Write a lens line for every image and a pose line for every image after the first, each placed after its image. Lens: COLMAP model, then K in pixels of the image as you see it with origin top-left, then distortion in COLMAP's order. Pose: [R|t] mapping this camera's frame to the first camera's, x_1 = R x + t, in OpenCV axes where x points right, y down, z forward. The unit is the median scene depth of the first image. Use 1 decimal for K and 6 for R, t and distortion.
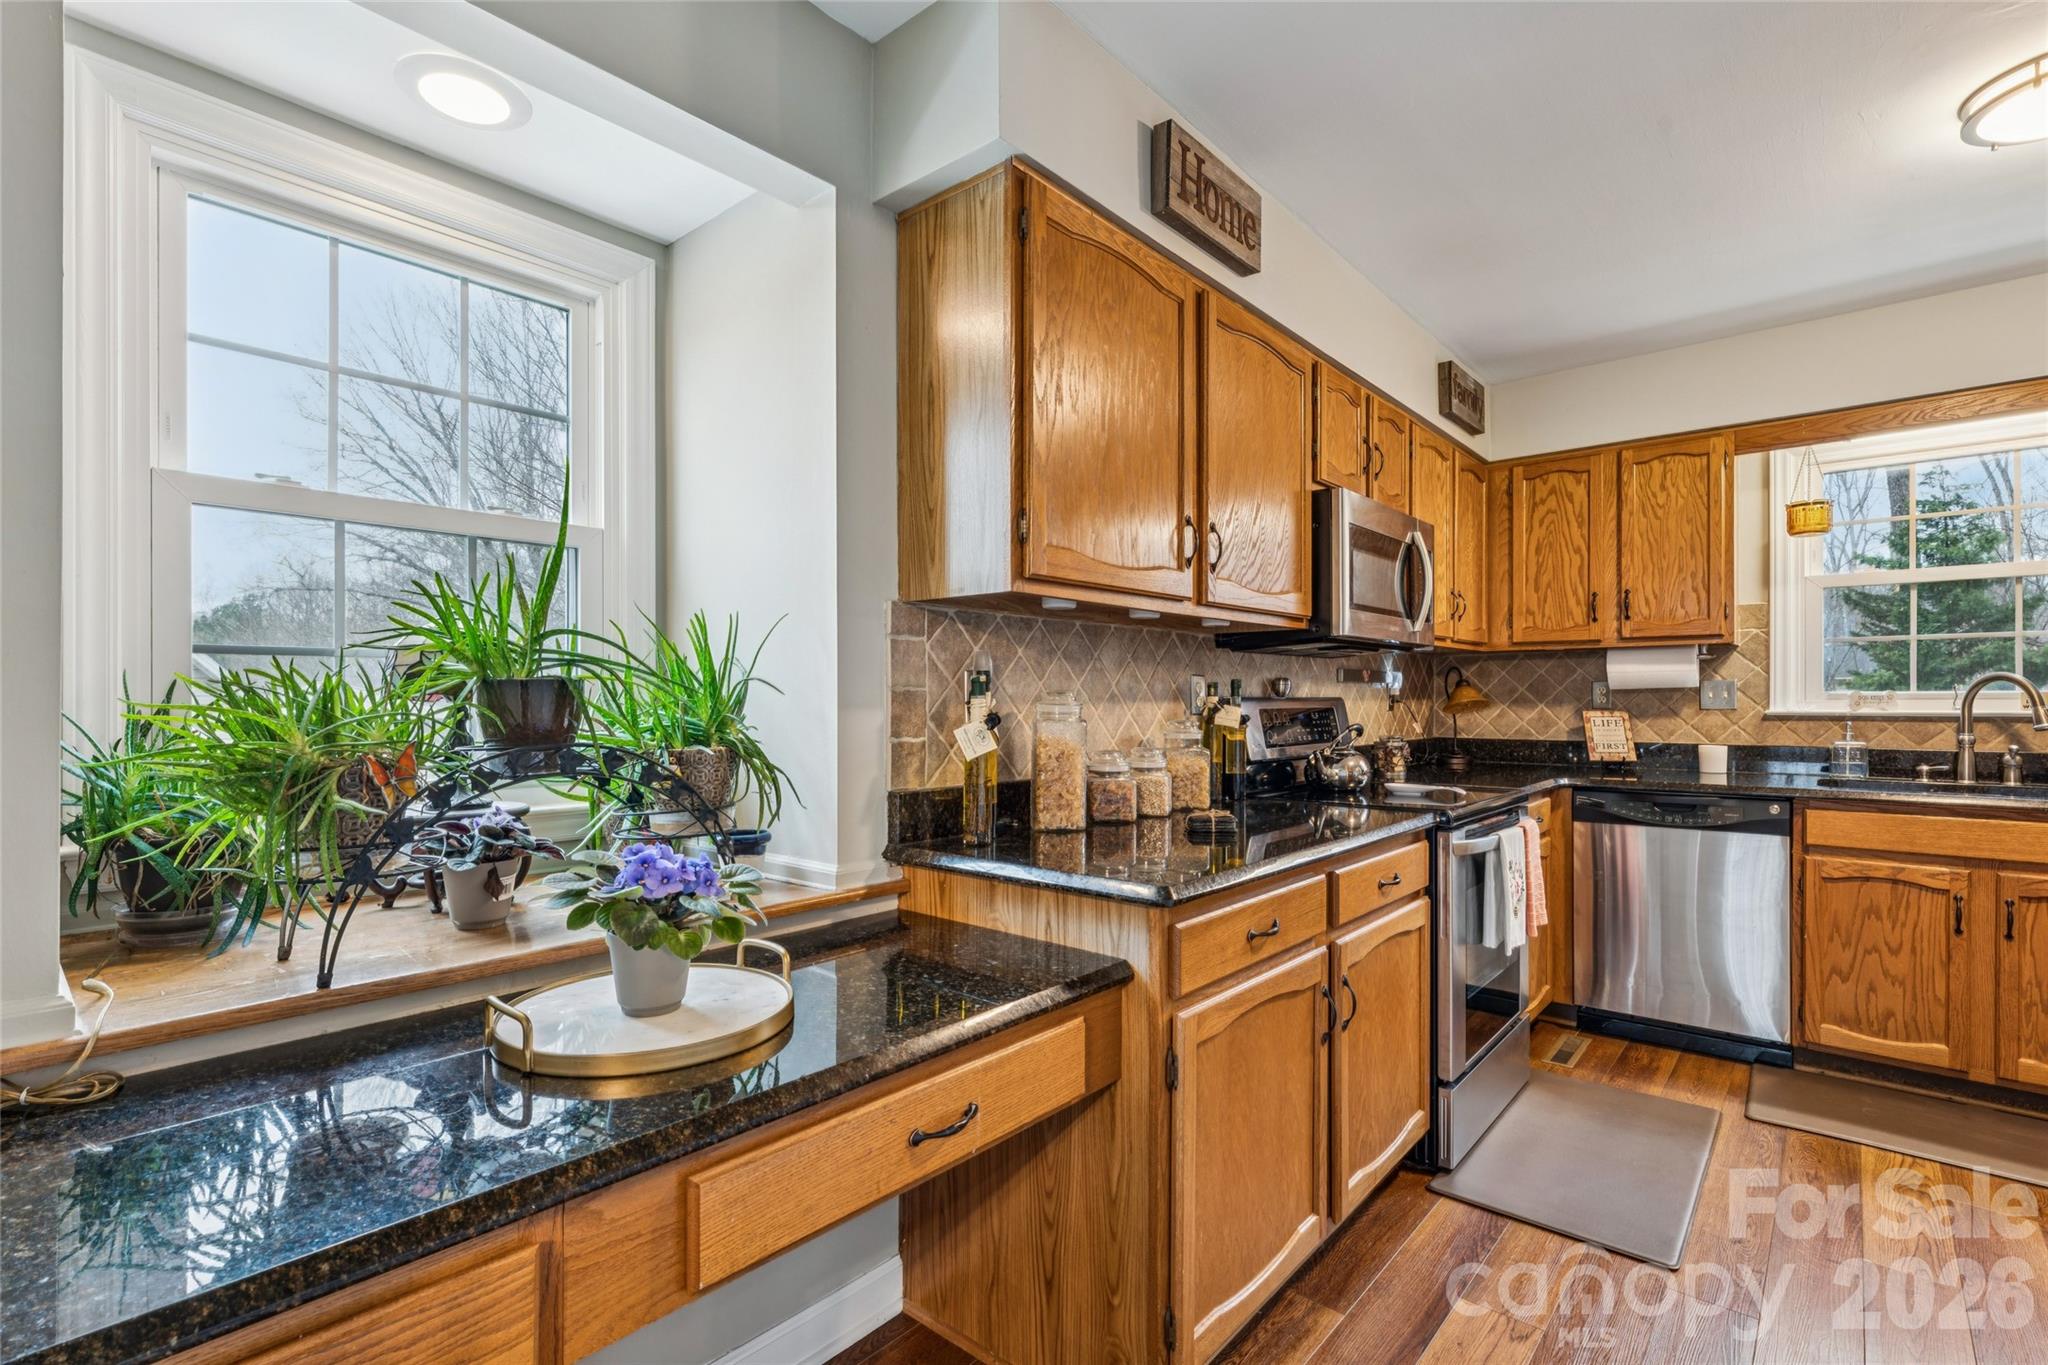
lens RADIAL K [[941.6, 0, 1023.7], [0, 941.6, 697.5], [0, 0, 1]] dist [-0.001839, -0.001085]
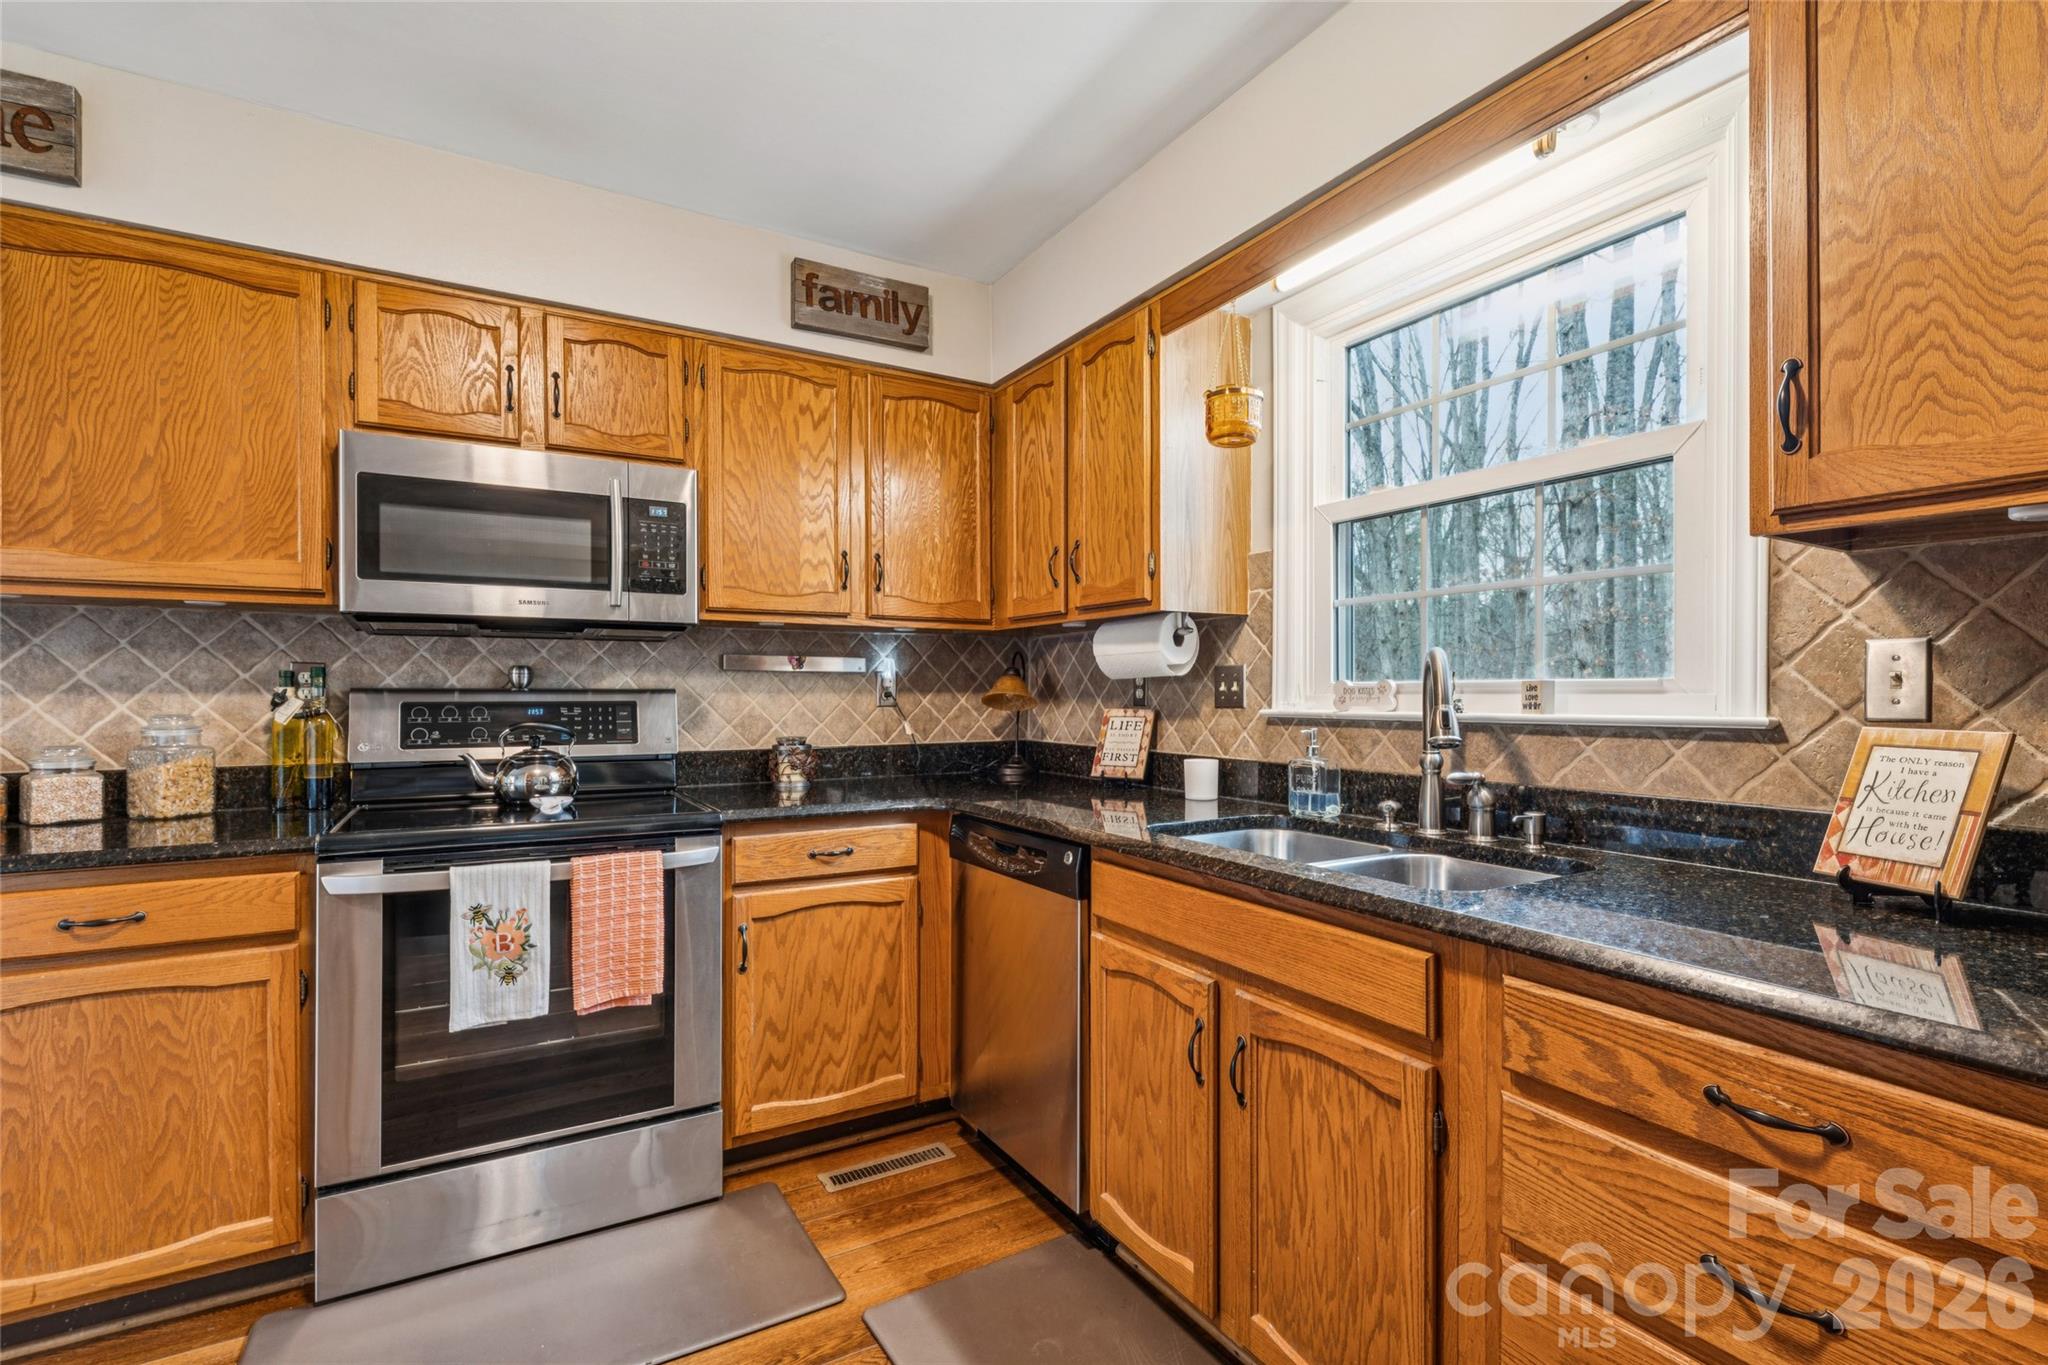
lens RADIAL K [[941.6, 0, 1029.8], [0, 941.6, 692.1], [0, 0, 1]] dist [-0.001839, -0.001085]
pose [[0.946846, 0.002422, -0.321678, 0.884834], [-0.002346, 0.999997, 0.000625, 0.001142], [0.321678, 0.000163, 0.946849, 0.321921]]
